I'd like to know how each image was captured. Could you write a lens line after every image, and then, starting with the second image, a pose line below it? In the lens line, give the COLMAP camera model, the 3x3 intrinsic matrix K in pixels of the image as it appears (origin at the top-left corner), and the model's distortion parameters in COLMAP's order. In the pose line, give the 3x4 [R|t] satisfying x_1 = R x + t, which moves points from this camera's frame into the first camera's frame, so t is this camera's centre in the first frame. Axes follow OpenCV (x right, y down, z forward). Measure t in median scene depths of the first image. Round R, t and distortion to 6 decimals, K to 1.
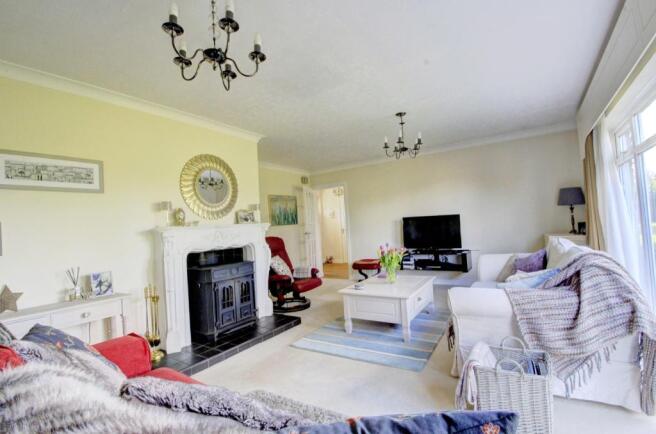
lens RADIAL K [[305.9, 0, 328.8], [0, 305.9, 217.7], [0, 0, 1]] dist [0.002727, 0.000496]
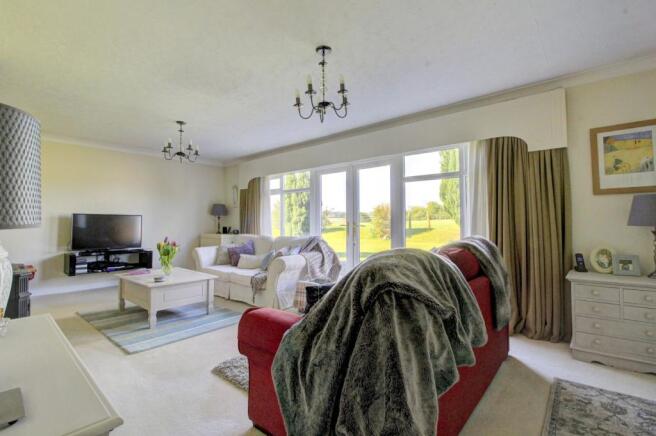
lens RADIAL K [[304.3, 0, 327.8], [0, 304.3, 216.3], [0, 0, 1]] dist [-0.015203, -0.003128]
pose [[0.126864, 0.081252, 0.988587, -0.660030], [-0.036690, 0.996342, -0.077180, 0.061653], [-0.991241, -0.026480, 0.129381, 0.263981]]
